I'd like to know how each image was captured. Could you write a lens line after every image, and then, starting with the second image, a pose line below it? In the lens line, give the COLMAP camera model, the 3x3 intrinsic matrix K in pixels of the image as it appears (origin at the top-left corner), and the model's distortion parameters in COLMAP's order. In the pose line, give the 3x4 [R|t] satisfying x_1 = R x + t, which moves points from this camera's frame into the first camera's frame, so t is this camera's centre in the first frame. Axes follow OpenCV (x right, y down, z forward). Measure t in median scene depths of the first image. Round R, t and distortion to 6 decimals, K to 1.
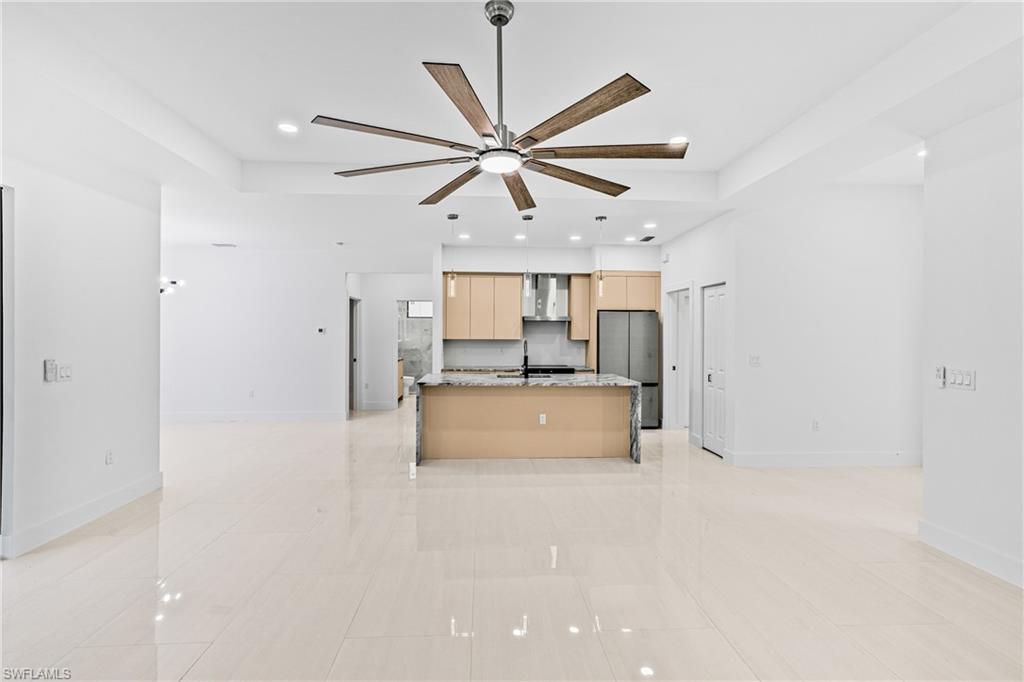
lens RADIAL K [[472.5, 0, 507.5], [0, 472.5, 328.5], [0, 0, 1]] dist [-0.003238, -0.000333]
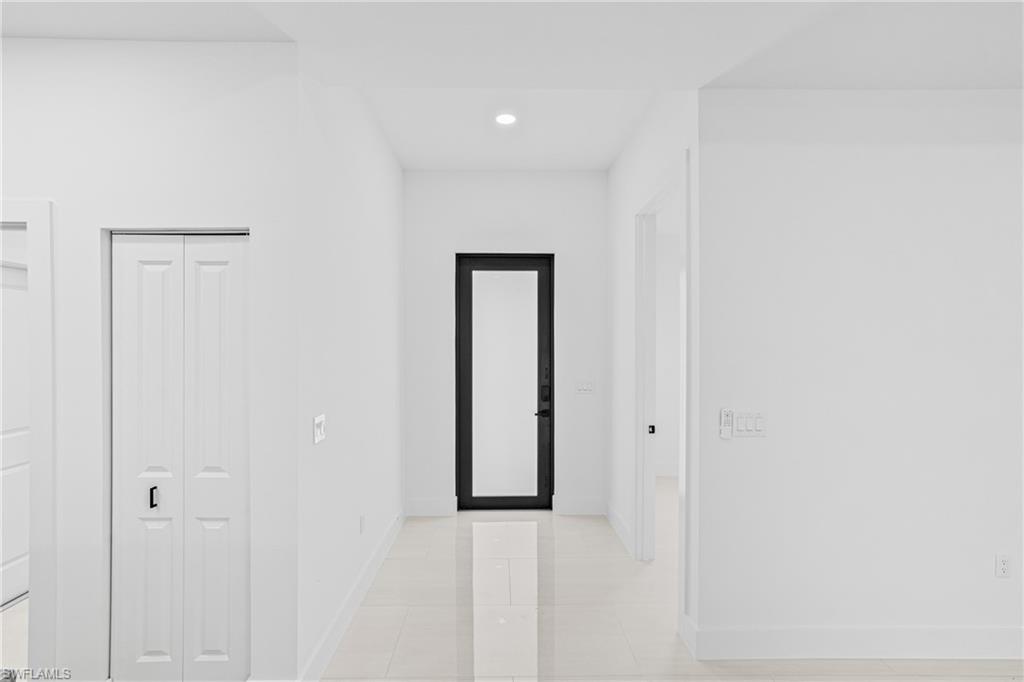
lens RADIAL K [[474.6, 0, 507.4], [0, 474.6, 336.9], [0, 0, 1]] dist [-0.001757, 0.000025]
pose [[0.046135, -0.002698, 0.998932, 0.074675], [-0.011966, 0.999923, 0.003253, -0.014239], [-0.998864, -0.012103, 0.046099, 0.595280]]
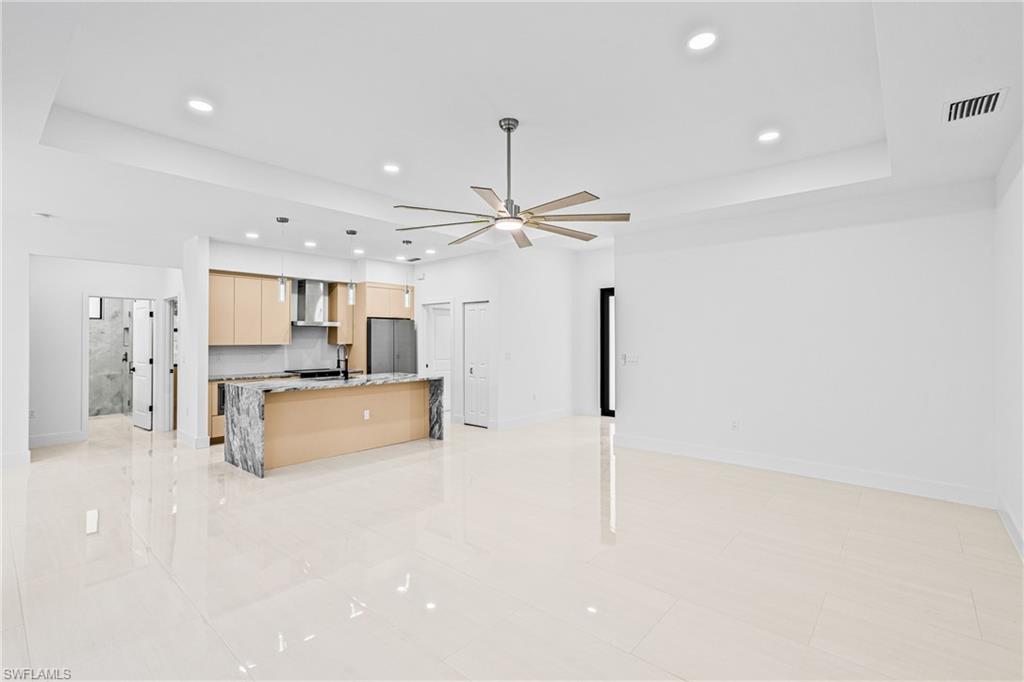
lens RADIAL K [[472.5, 0, 507.5], [0, 472.5, 328.5], [0, 0, 1]] dist [-0.003238, -0.000333]
pose [[0.700148, 0.010196, 0.713925, -0.382851], [-0.003265, 0.999933, -0.011079, -0.001063], [-0.713990, 0.005426, 0.700135, -0.016860]]
